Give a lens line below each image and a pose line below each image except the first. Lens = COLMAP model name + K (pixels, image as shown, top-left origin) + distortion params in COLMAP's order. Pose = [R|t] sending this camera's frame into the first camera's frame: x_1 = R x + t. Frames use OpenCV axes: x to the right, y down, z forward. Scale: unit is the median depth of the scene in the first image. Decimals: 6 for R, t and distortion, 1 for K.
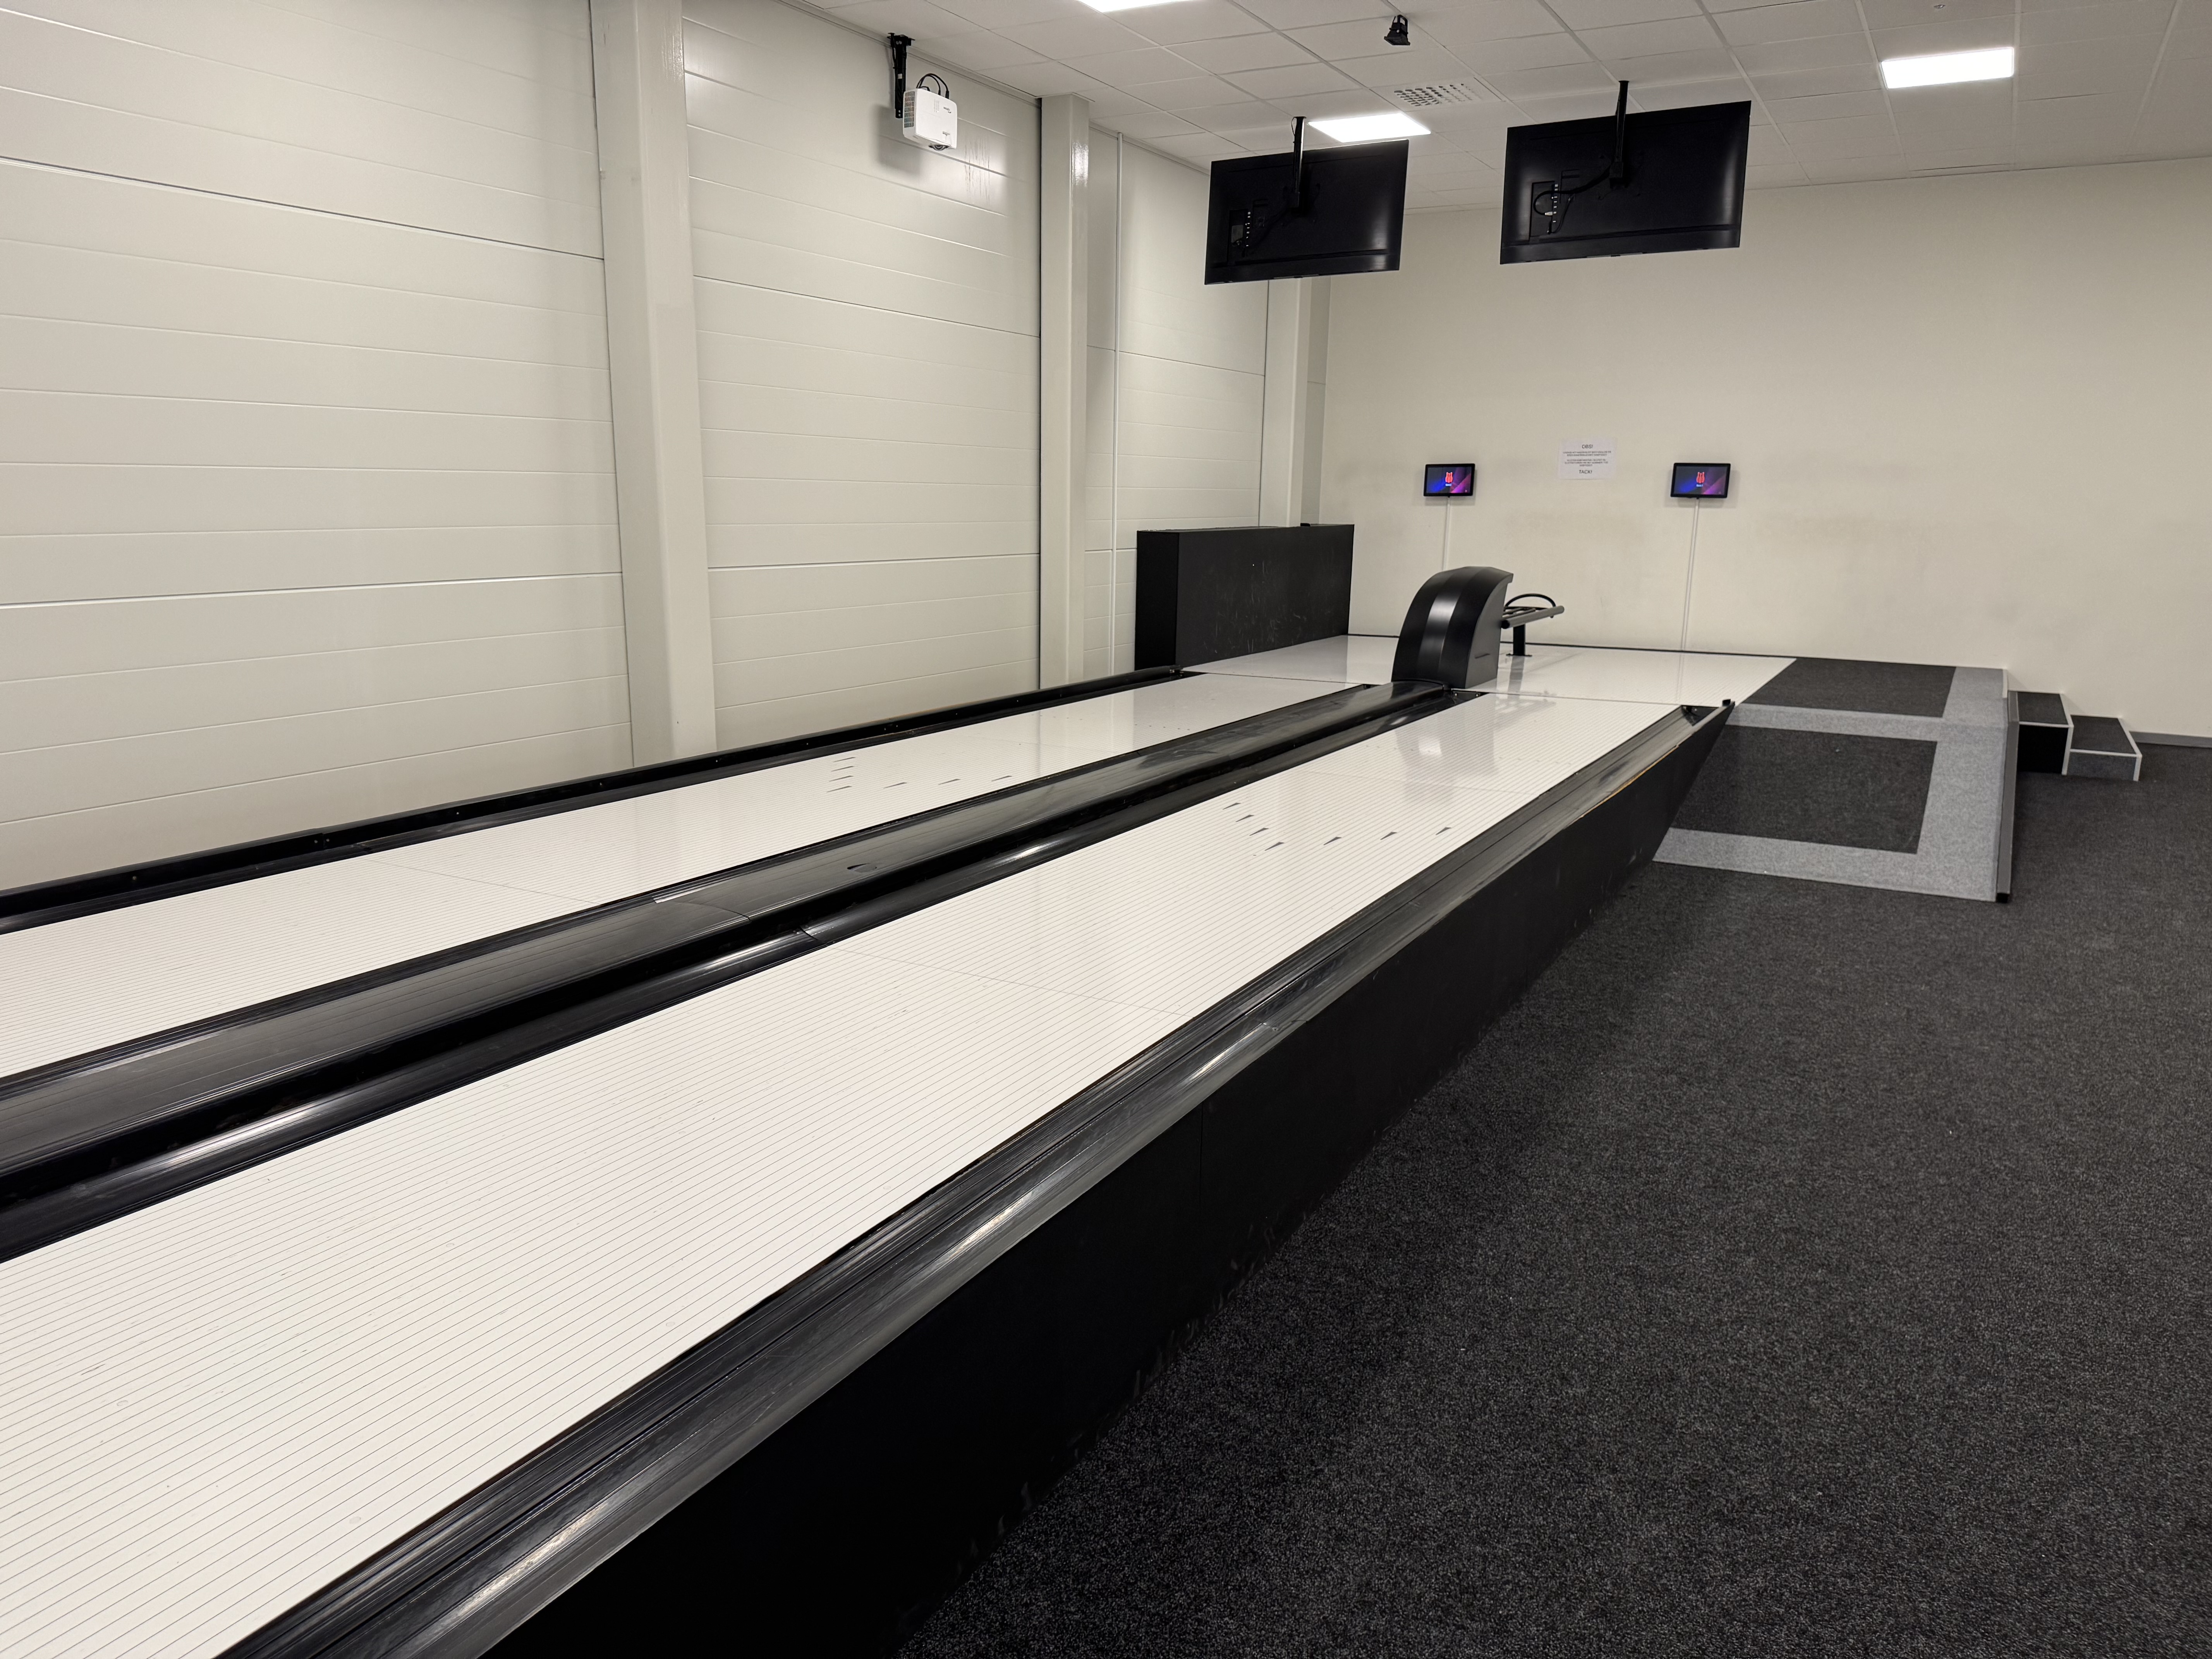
lens RADIAL K [[1487.1, 0, 1101.0], [0, 1487.1, 823.2], [0, 0, 1]] dist [0.099505, -0.149907]
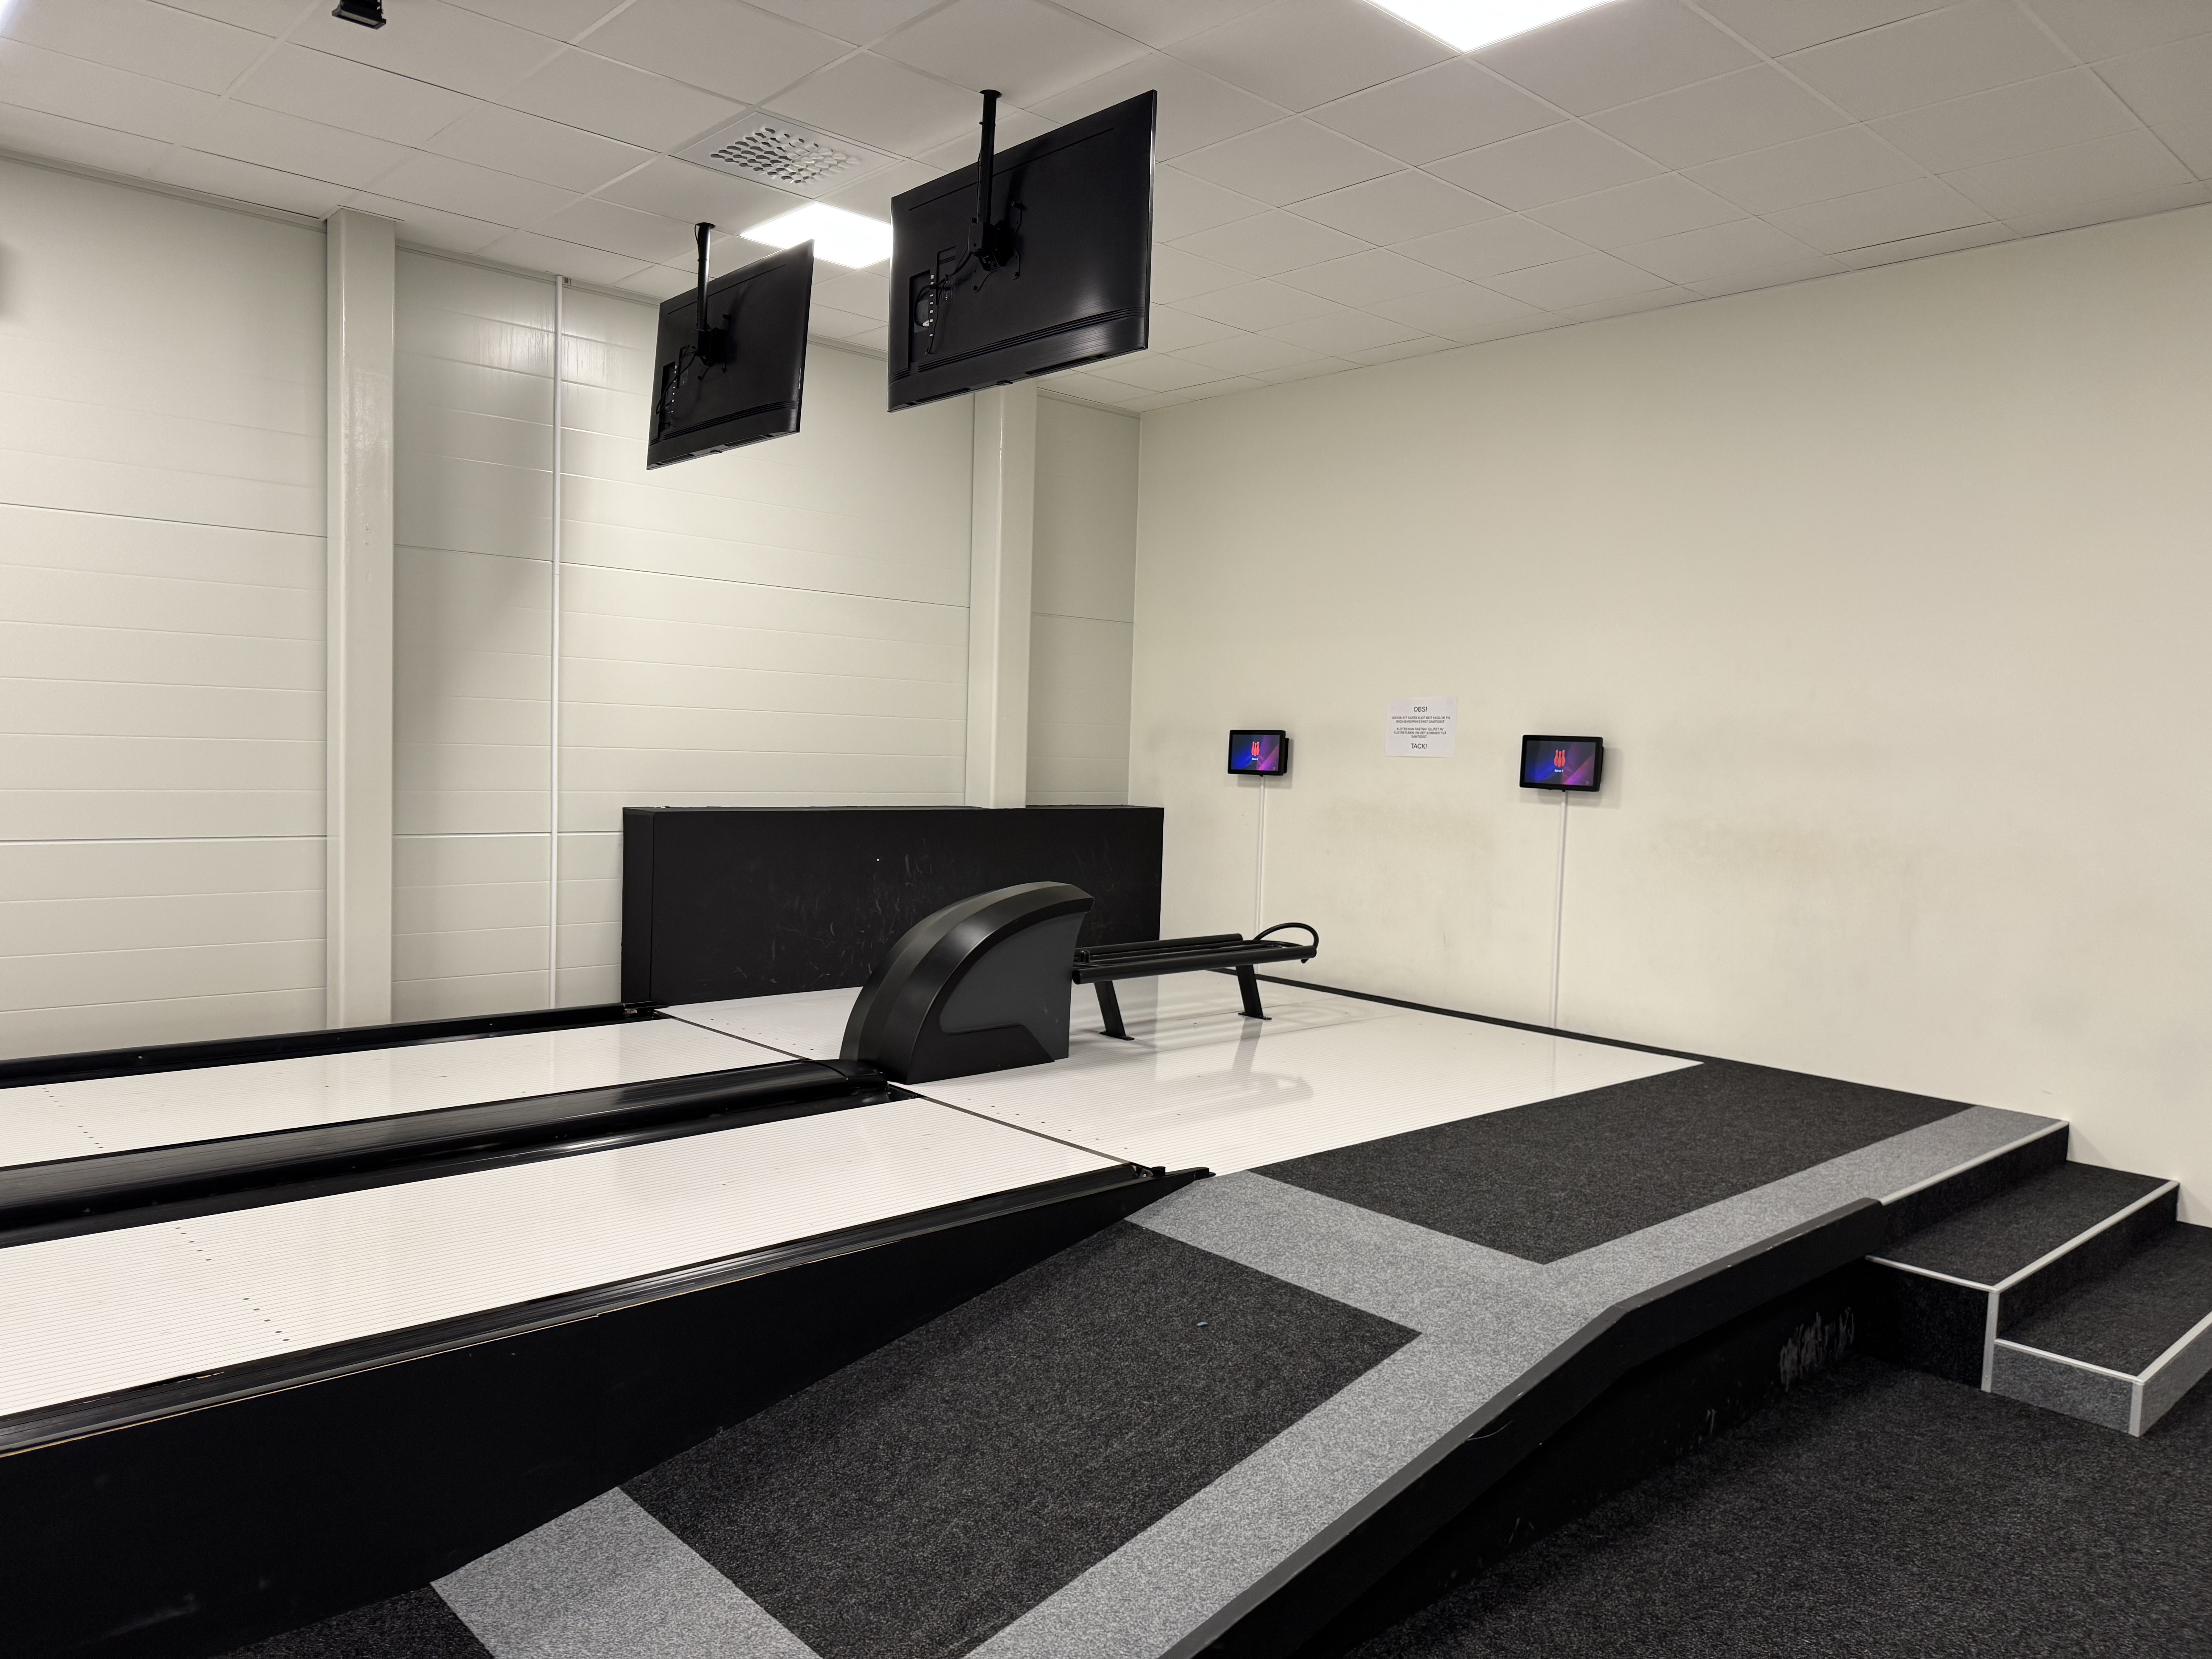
lens RADIAL K [[1487.1, 0, 1101.0], [0, 1487.1, 823.2], [0, 0, 1]] dist [0.099505, -0.149907]
pose [[0.949302, 0.038907, -0.311949, 0.469433], [-0.094131, 0.981962, -0.163981, -0.092934], [0.299942, 0.185032, 0.935841, 0.409942]]
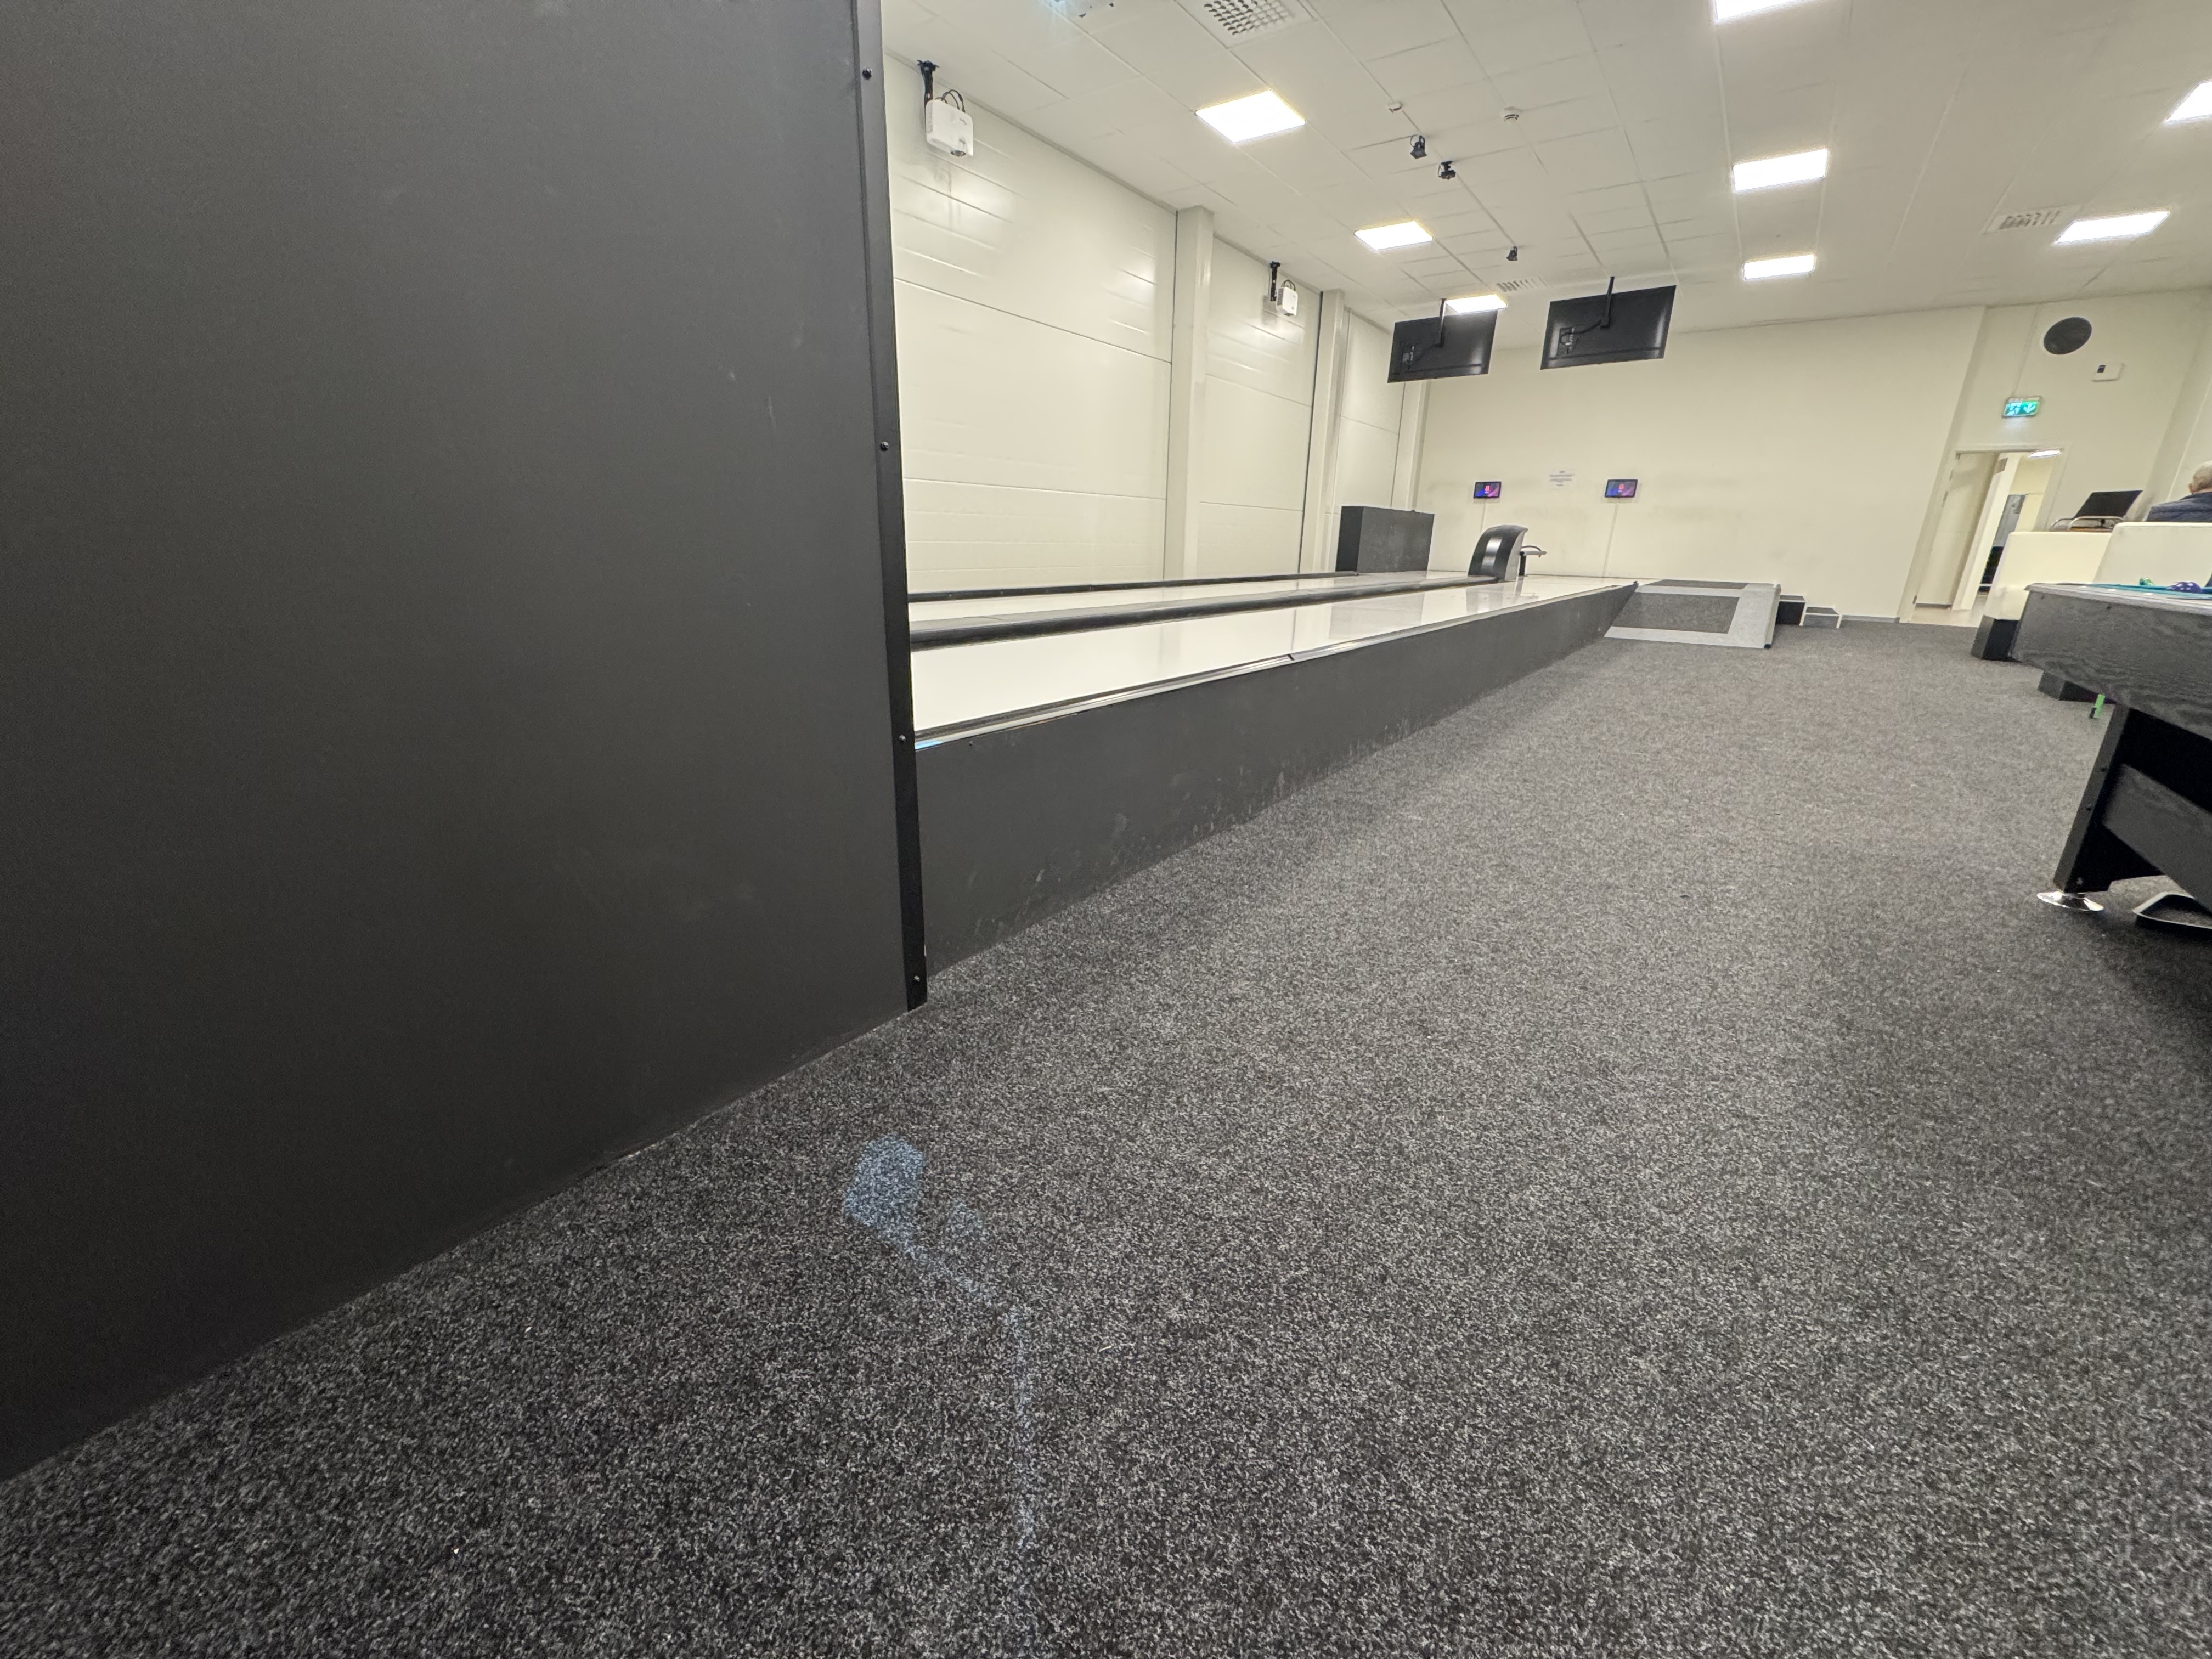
lens RADIAL K [[881.9, 0, 1099.3], [0, 881.9, 831.2], [0, 0, 1]] dist [-0.001470, -0.000918]
pose [[0.994642, 0.038873, -0.095788, -0.182305], [-0.029975, 0.995249, 0.092636, 0.155797], [0.098934, -0.089268, 0.991082, -0.300325]]
